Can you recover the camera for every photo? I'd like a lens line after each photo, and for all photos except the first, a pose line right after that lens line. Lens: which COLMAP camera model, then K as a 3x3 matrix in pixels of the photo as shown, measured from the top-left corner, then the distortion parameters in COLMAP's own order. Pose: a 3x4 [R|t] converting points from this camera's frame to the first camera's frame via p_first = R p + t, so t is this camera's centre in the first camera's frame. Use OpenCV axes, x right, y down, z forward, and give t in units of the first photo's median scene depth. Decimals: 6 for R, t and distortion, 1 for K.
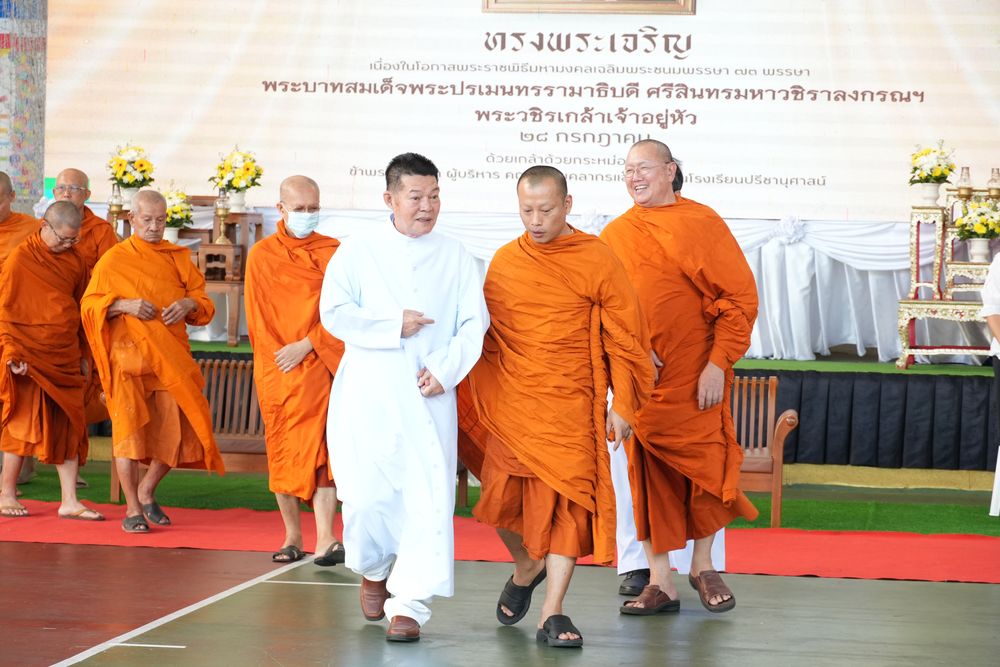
lens RADIAL K [[3190.4, 0, 500.5], [0, 3190.4, 336.9], [0, 0, 1]] dist [0.054383, 0.000000]
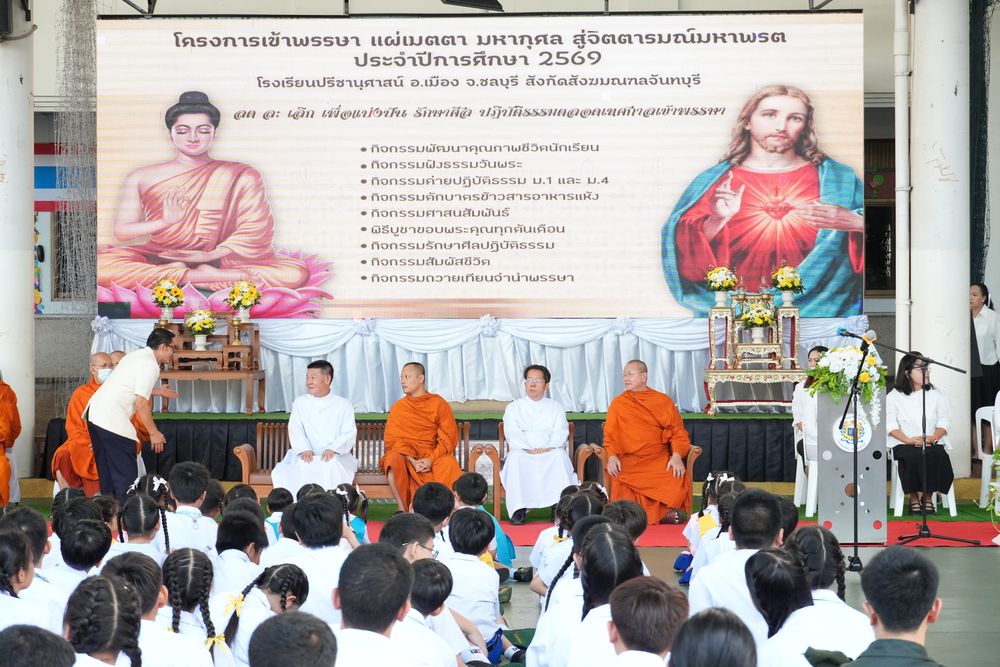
lens RADIAL K [[2455.0, 0, 495.1], [0, 2455.0, 327.9], [0, 0, 1]] dist [0.088122, 0.000000]
pose [[0.990496, -0.026970, 0.134875, -0.126326], [0.031112, 0.999104, -0.028696, -0.001442], [-0.133980, 0.032620, 0.990447, -0.120837]]
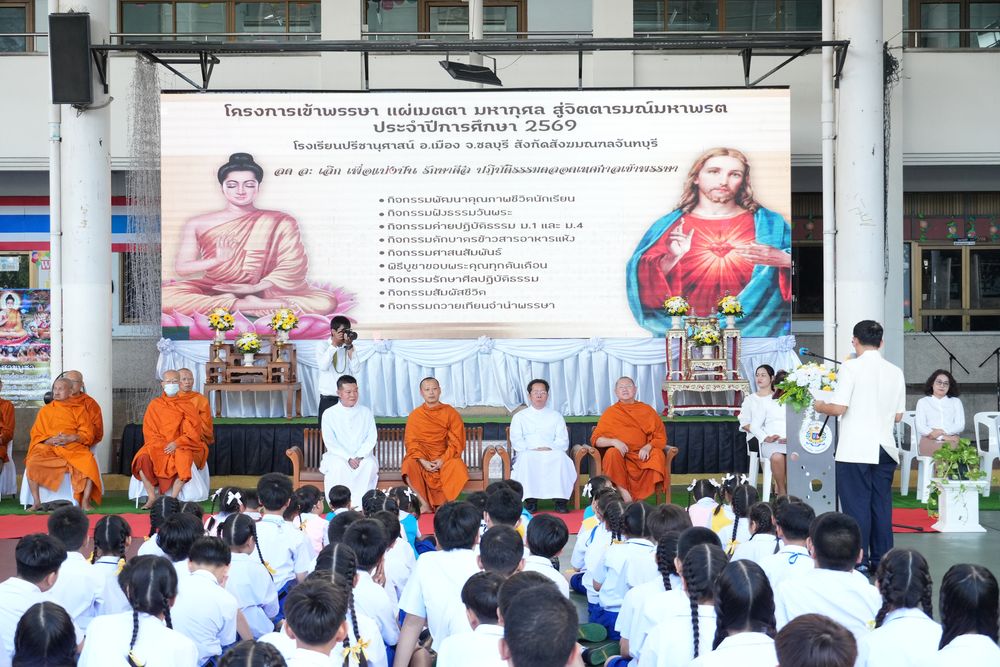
lens RADIAL K [[1877.9, 0, 504.8], [0, 1877.9, 340.0], [0, 0, 1]] dist [0.066103, 0.000000]
pose [[0.985514, -0.030120, 0.166895, -0.142400], [0.035433, 0.998953, -0.028951, -0.007136], [-0.165848, 0.034446, 0.985549, -0.037242]]
